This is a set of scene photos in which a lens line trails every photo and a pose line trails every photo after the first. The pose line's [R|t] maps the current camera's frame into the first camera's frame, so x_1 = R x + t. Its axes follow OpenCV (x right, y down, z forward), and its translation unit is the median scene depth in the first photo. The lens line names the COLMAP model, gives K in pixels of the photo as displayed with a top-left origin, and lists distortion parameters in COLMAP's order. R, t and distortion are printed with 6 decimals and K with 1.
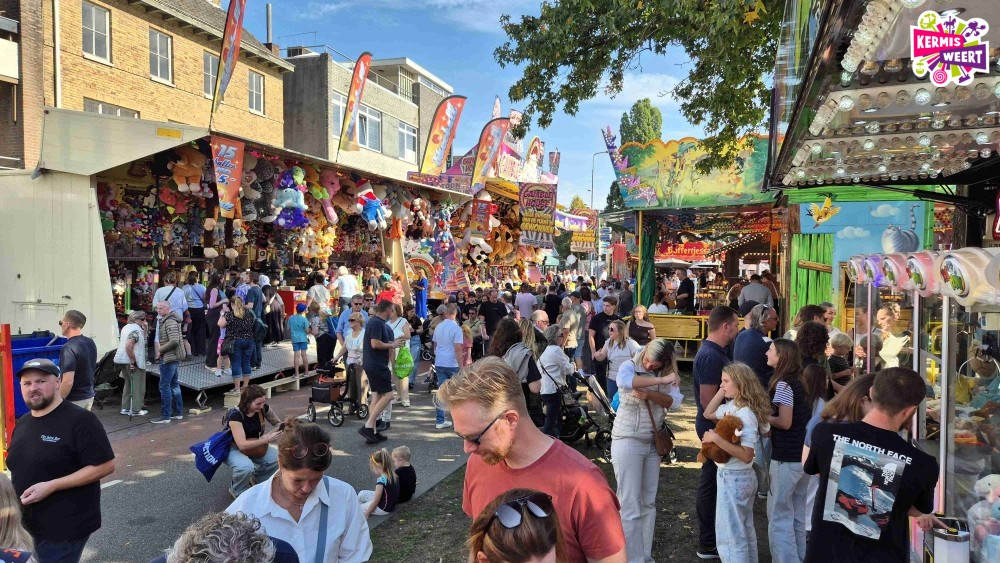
lens RADIAL K [[640.0, 0, 501.1], [0, 640.0, 285.6], [0, 0, 1]] dist [-0.001722, -0.013309]
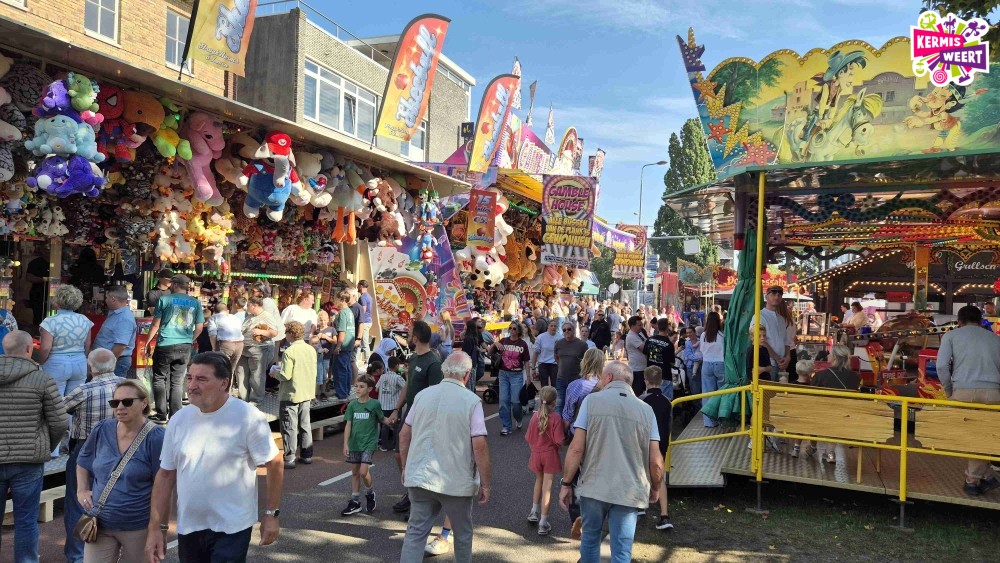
lens RADIAL K [[640.0, 0, 496.4], [0, 640.0, 279.1], [0, 0, 1]] dist [-0.001722, -0.013309]
pose [[0.997204, 0.022658, -0.071216, 0.027903], [-0.026654, 0.998094, -0.055662, -0.001926], [0.069819, 0.057405, 0.995907, 0.271197]]
